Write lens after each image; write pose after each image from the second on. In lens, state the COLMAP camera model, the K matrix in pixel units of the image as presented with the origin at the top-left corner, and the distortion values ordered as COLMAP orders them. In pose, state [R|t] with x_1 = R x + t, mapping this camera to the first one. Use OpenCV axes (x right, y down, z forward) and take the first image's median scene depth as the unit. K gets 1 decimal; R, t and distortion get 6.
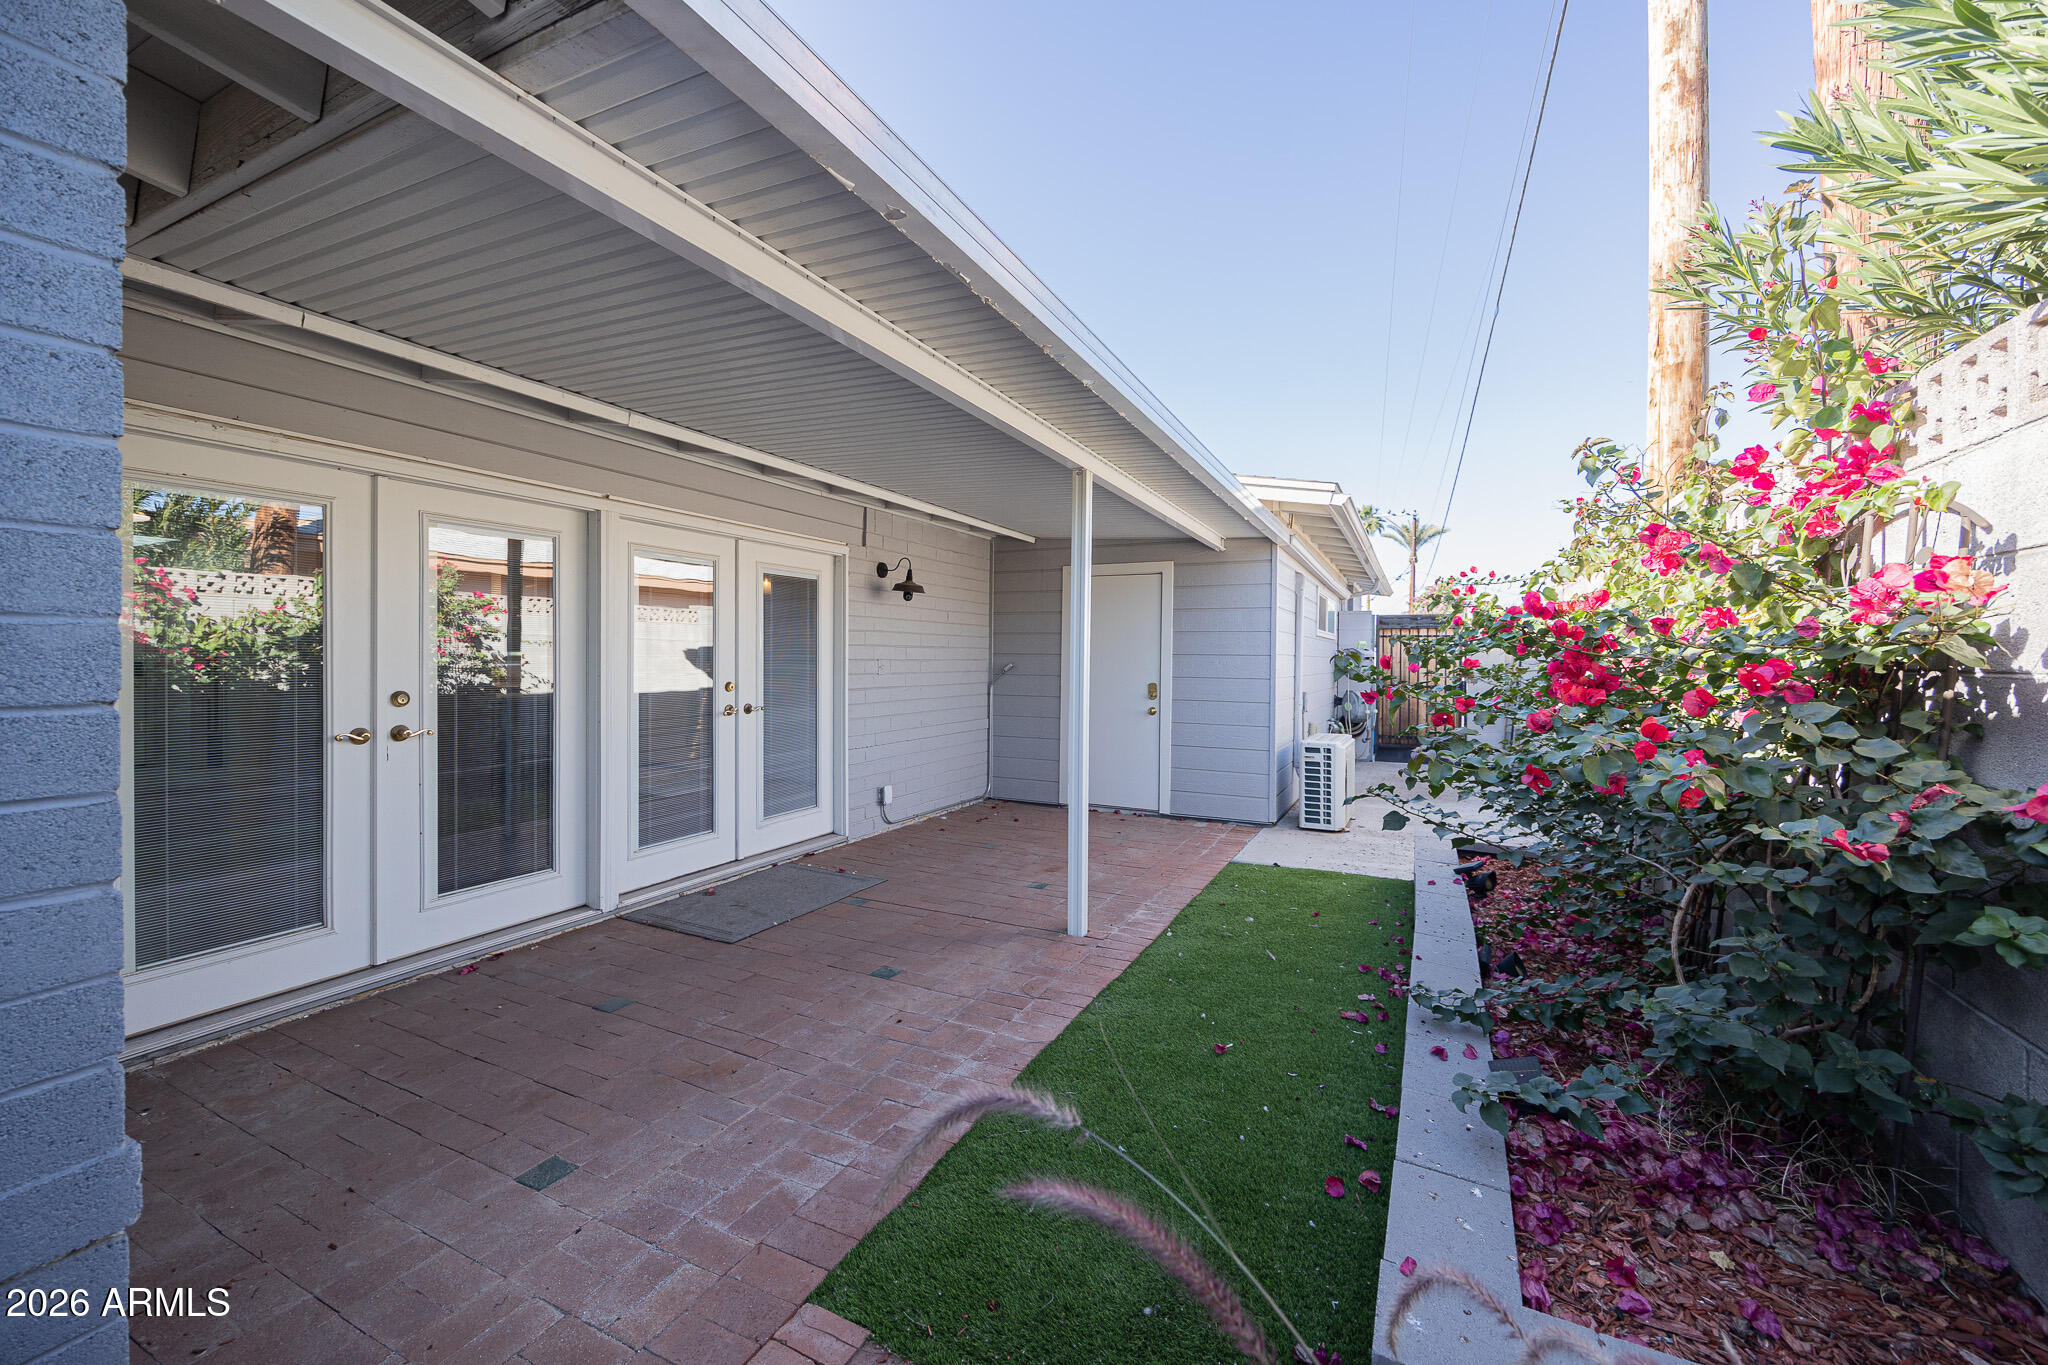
lens RADIAL K [[801.8, 0, 1028.5], [0, 801.8, 658.5], [0, 0, 1]] dist [-0.003952, -0.000133]
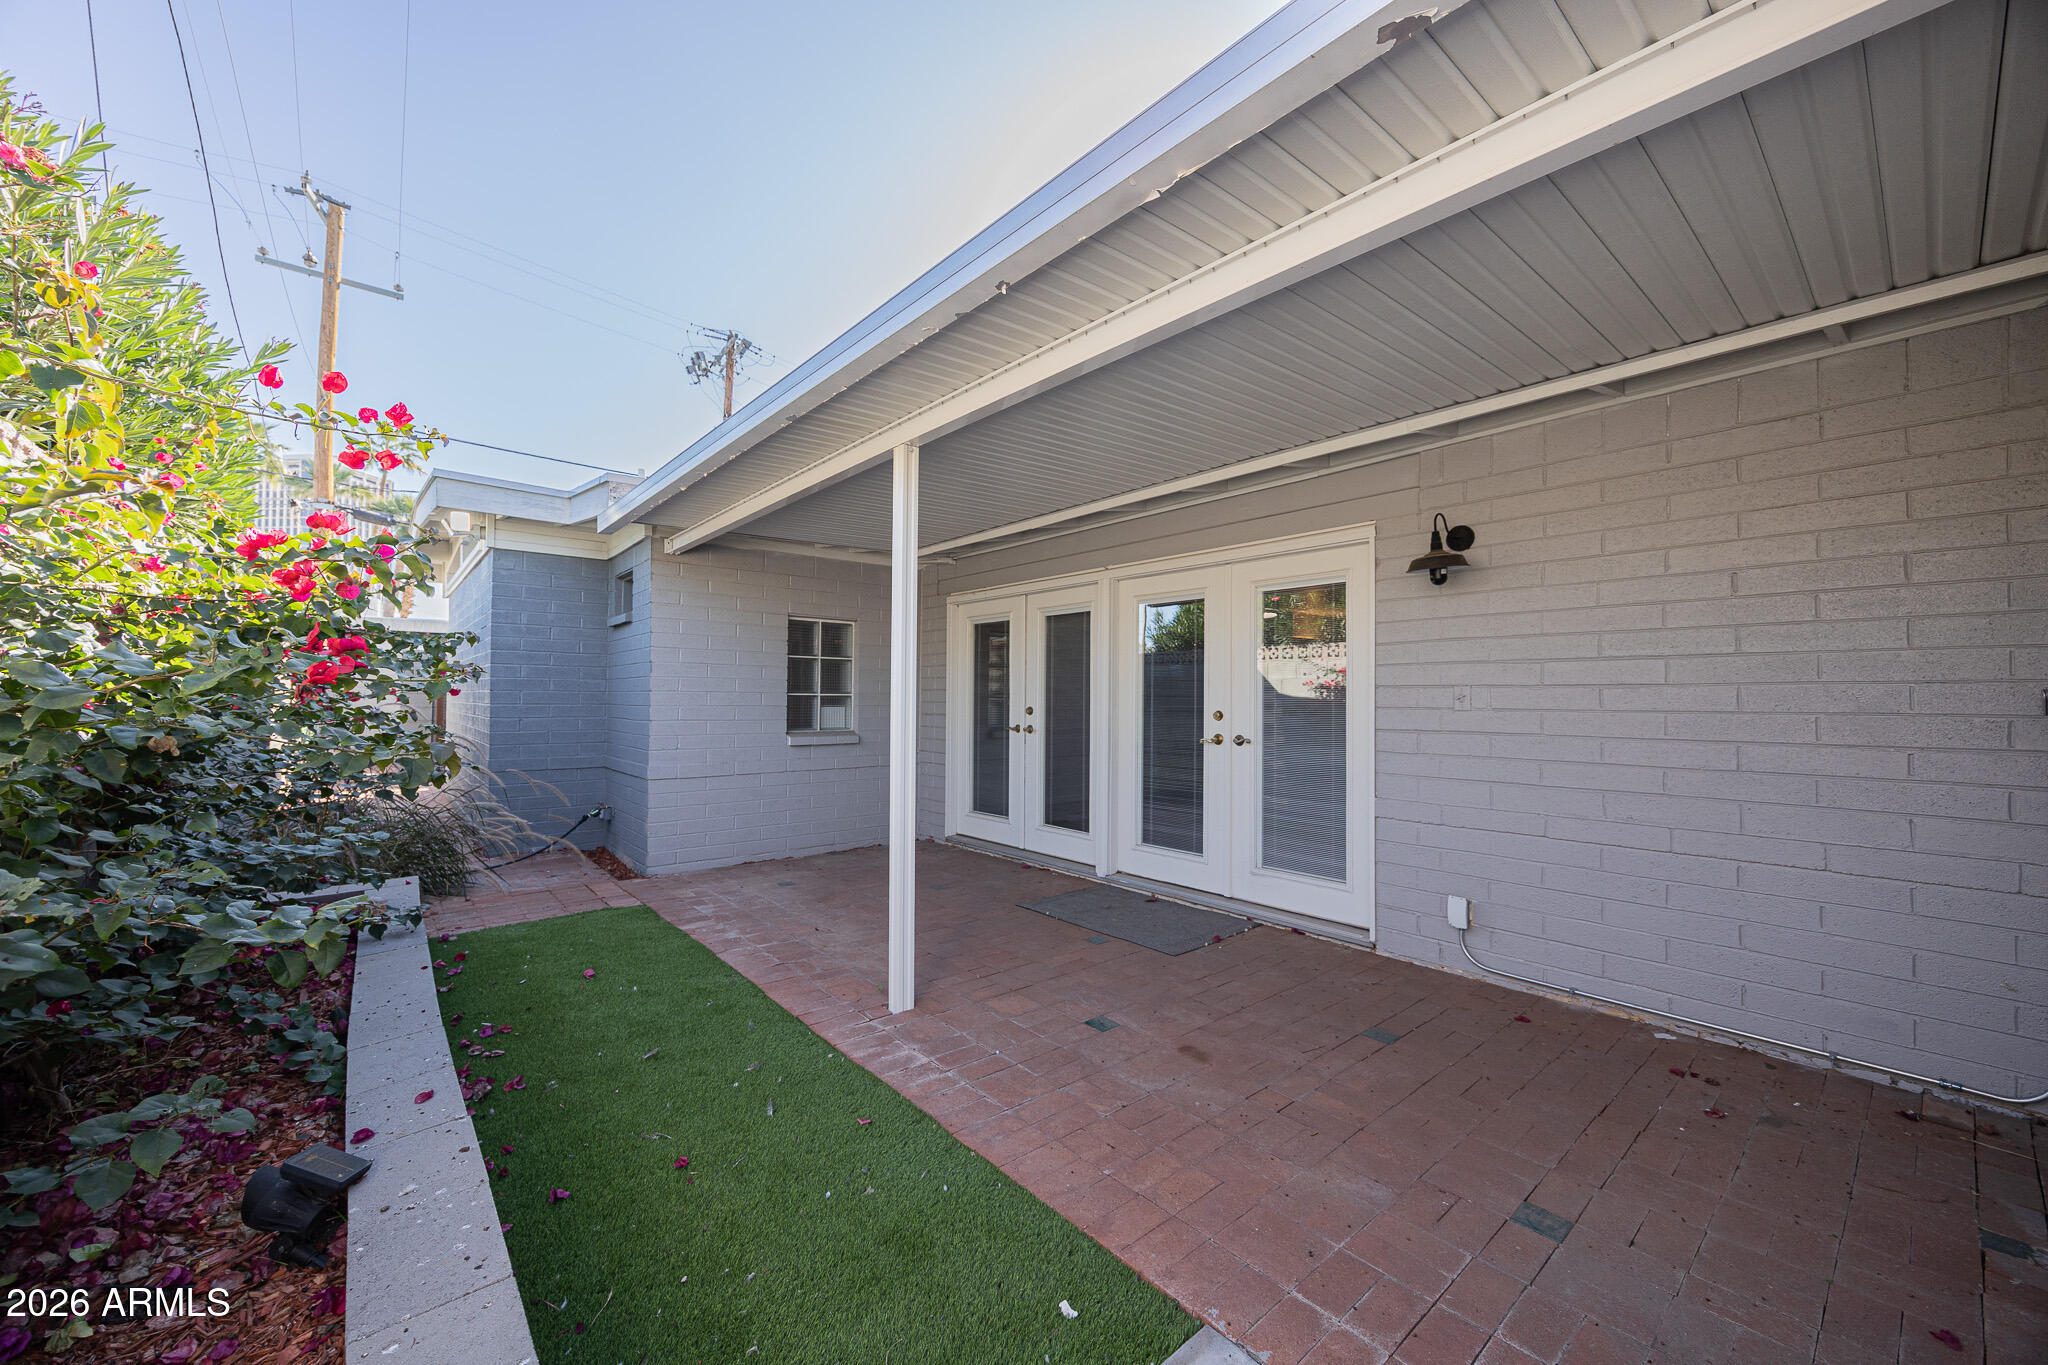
lens RADIAL K [[787.7, 0, 1025.8], [0, 787.7, 679.7], [0, 0, 1]] dist [-0.000771, 0.000019]
pose [[-0.399666, -0.033436, -0.916051, 0.798111], [-0.011505, 0.999439, -0.031460, 0.031015], [0.916588, -0.002035, -0.399827, 1.512946]]
